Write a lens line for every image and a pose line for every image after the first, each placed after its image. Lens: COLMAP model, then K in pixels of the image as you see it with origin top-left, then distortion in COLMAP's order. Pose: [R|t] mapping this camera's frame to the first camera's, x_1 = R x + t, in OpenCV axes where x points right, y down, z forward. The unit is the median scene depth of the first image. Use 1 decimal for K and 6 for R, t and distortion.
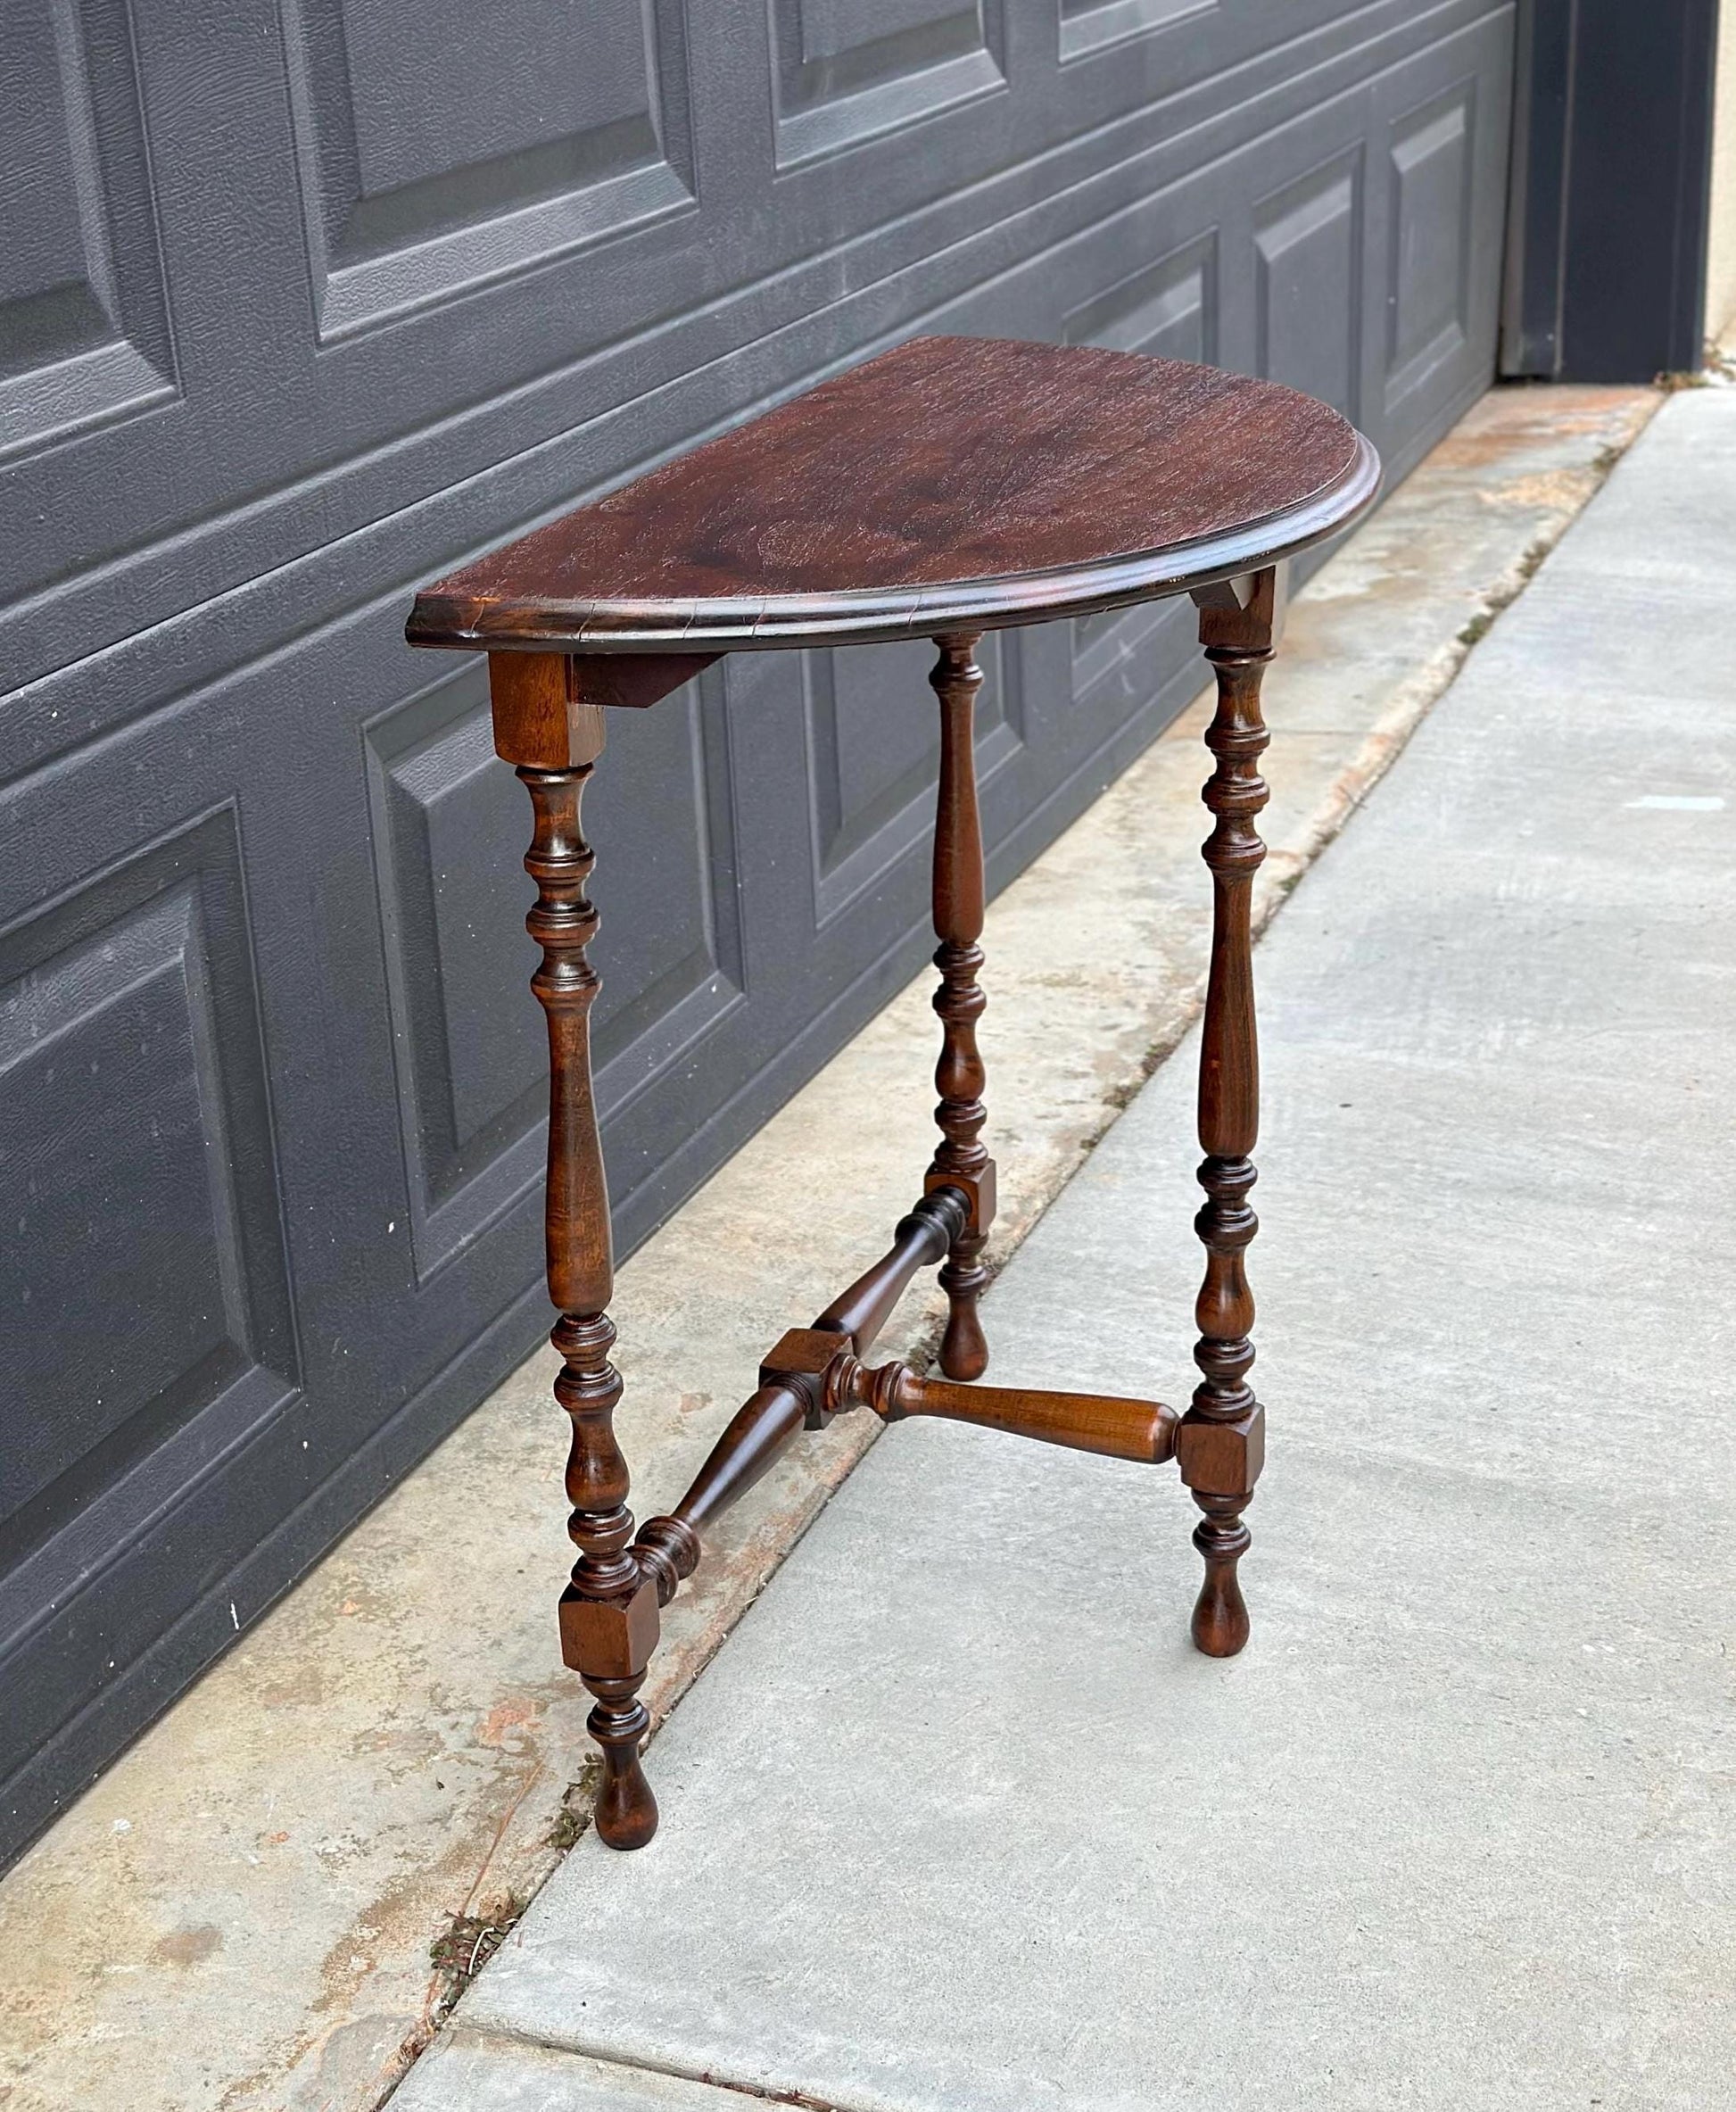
lens RADIAL K [[3480.5, 0, 867.3], [0, 3480.5, 1146.7], [0, 0, 1]] dist [0.164847, -0.054012]
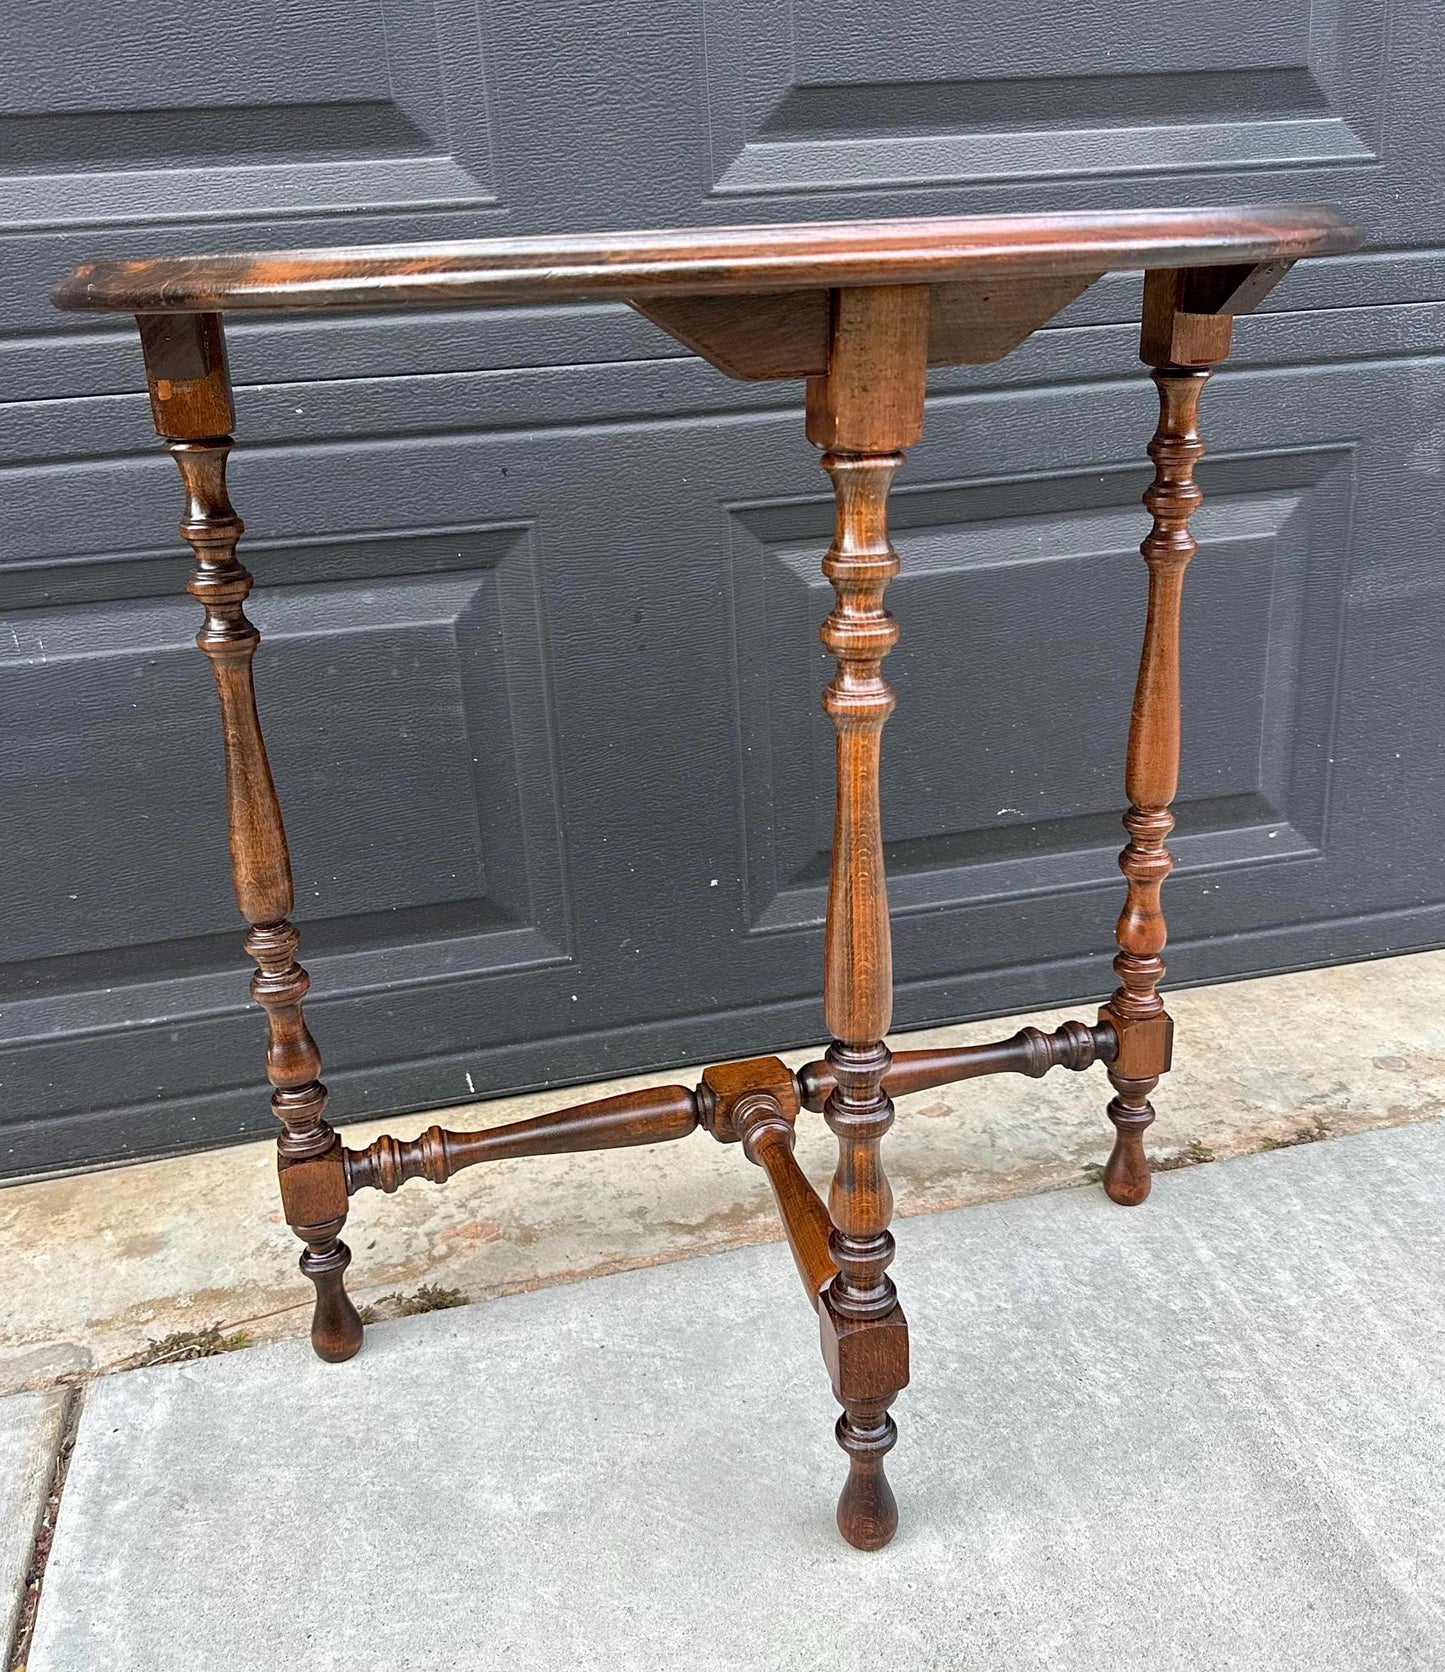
lens RADIAL K [[1545.6, 0, 702.4], [0, 1545.6, 841.2], [0, 0, 1]] dist [0.186531, -0.420714]
pose [[0.555185, 0.292616, -0.778553, 0.371077], [-0.289312, 0.945555, 0.149076, -0.091928], [0.779787, 0.142480, 0.609616, 0.700122]]
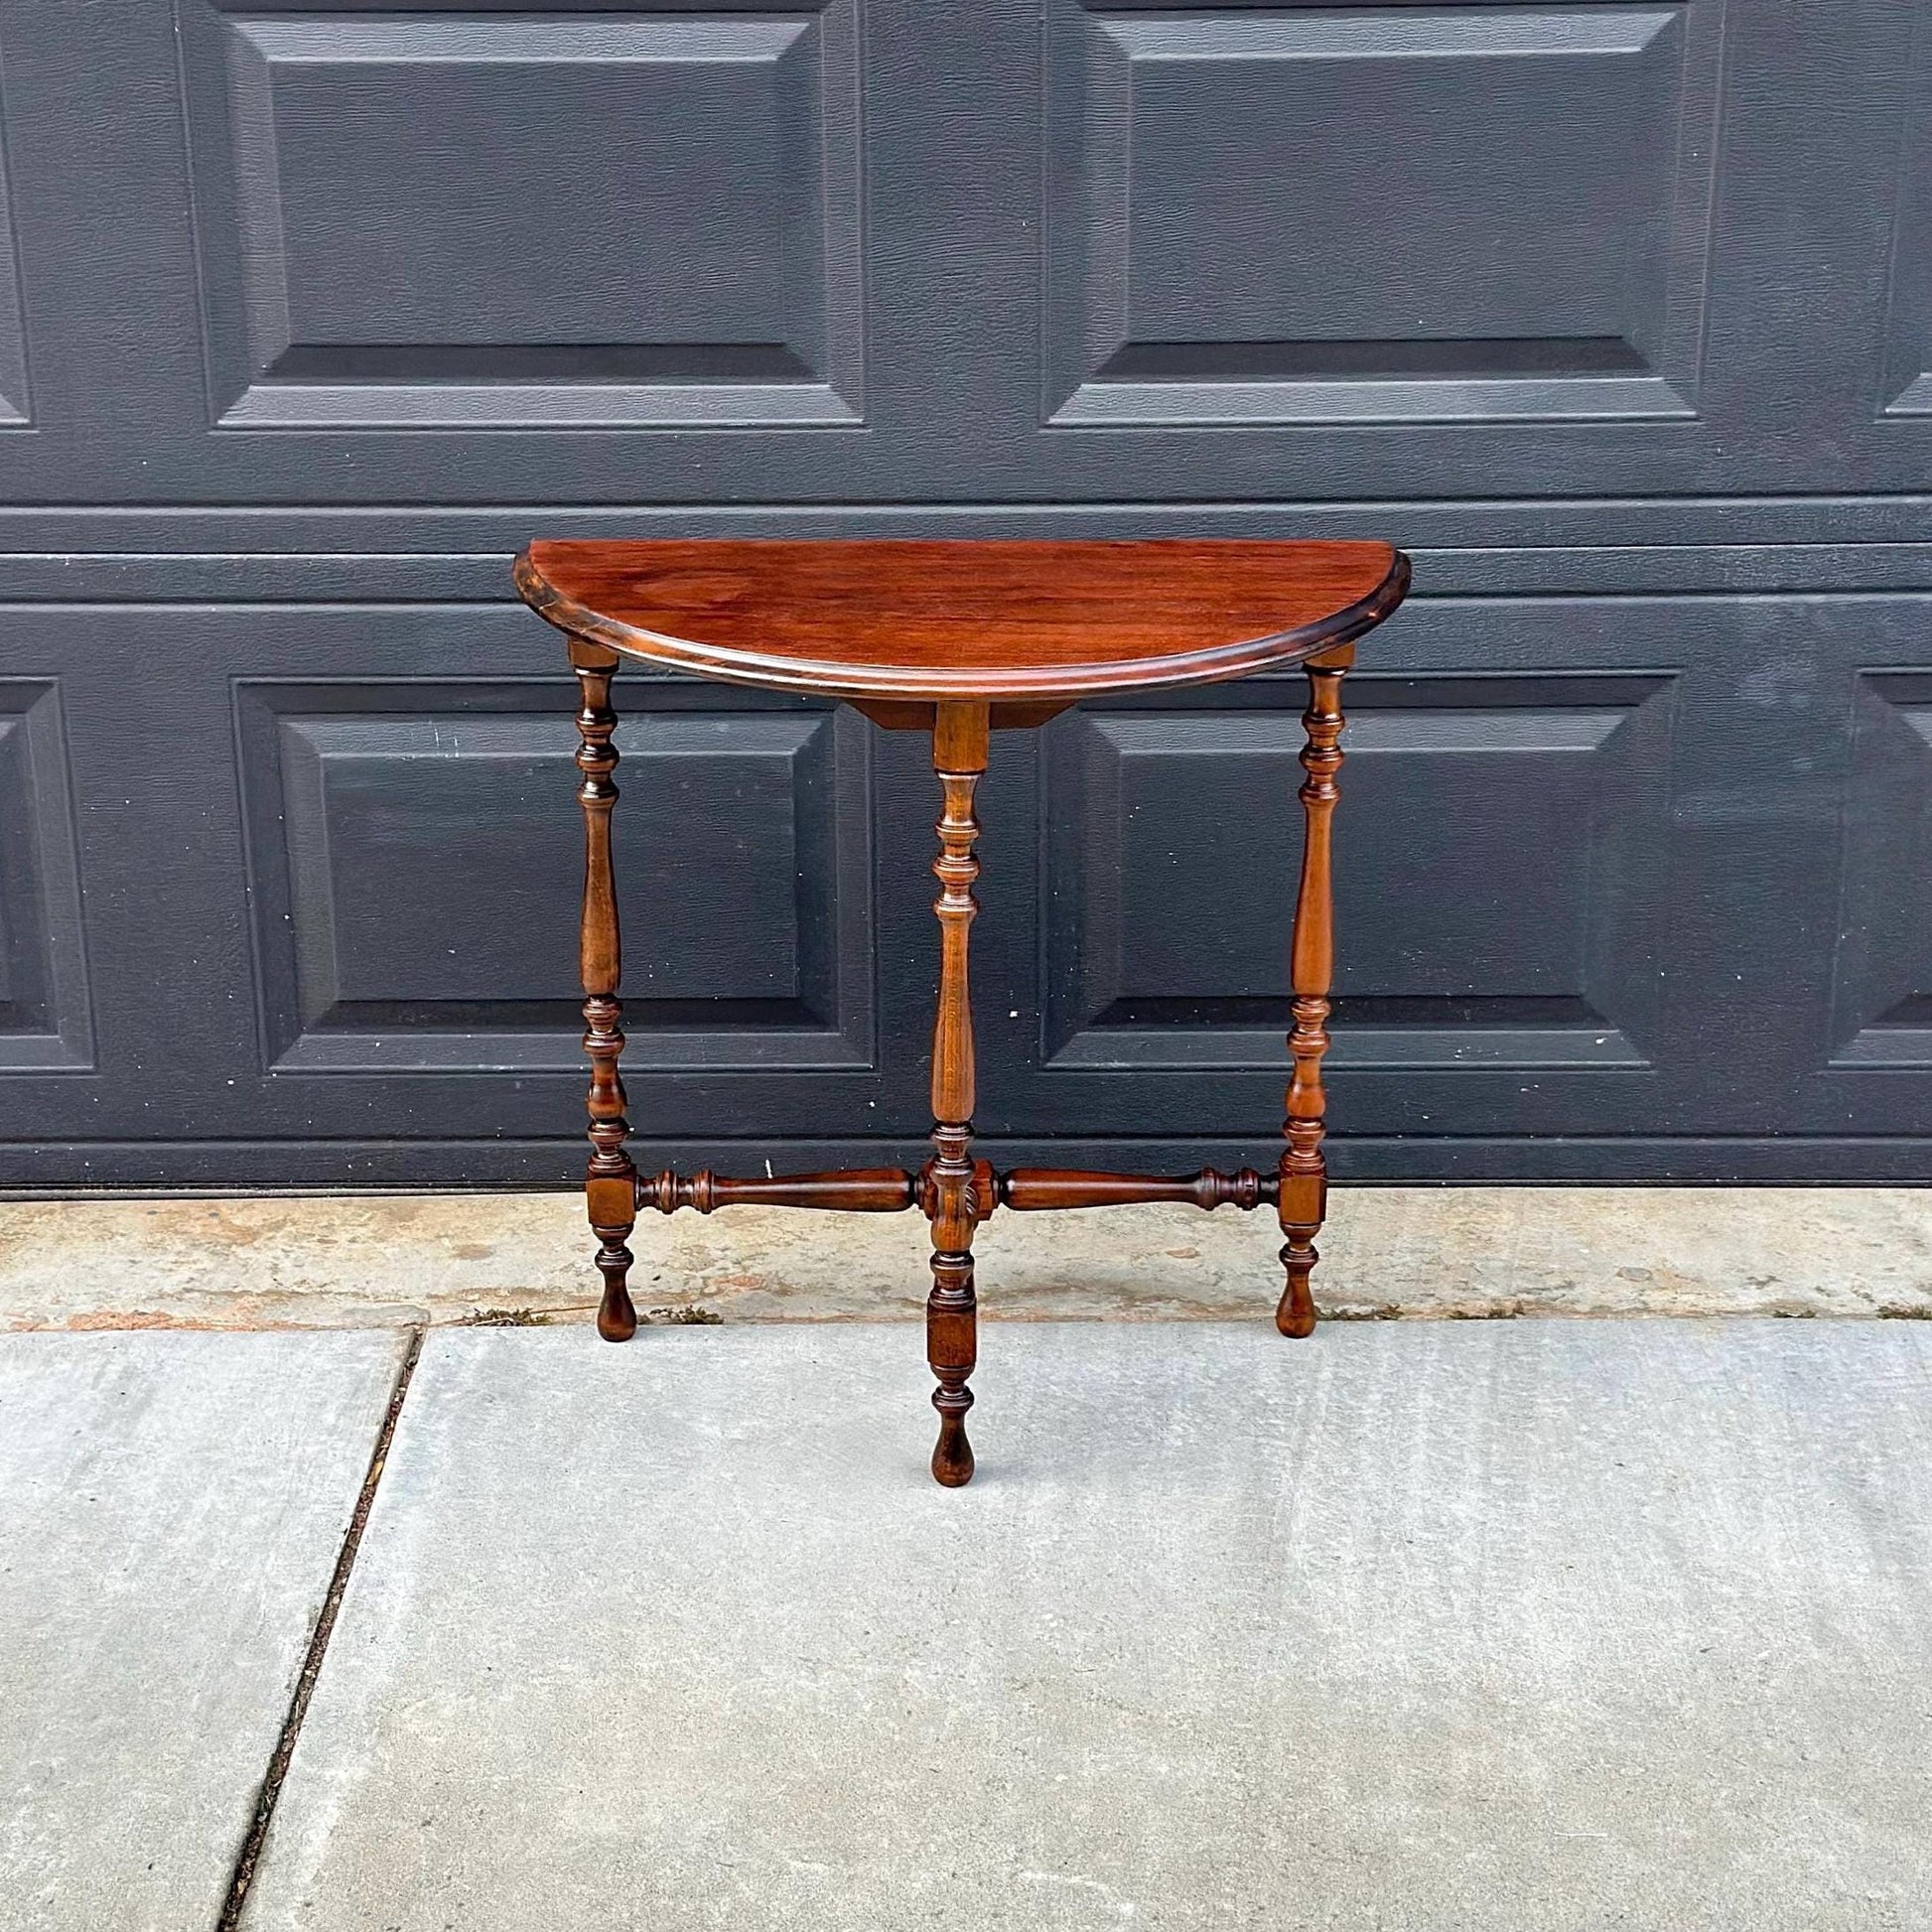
lens RADIAL K [[3813.5, 0, 941.9], [0, 3813.5, 963.9], [0, 0, 1]] dist [0.160418, -0.063419]
pose [[0.345710, 0.366159, -0.863951, 1.358532], [-0.369499, 0.899454, 0.233351, -0.396313], [0.862528, 0.238557, 0.446246, 0.298257]]
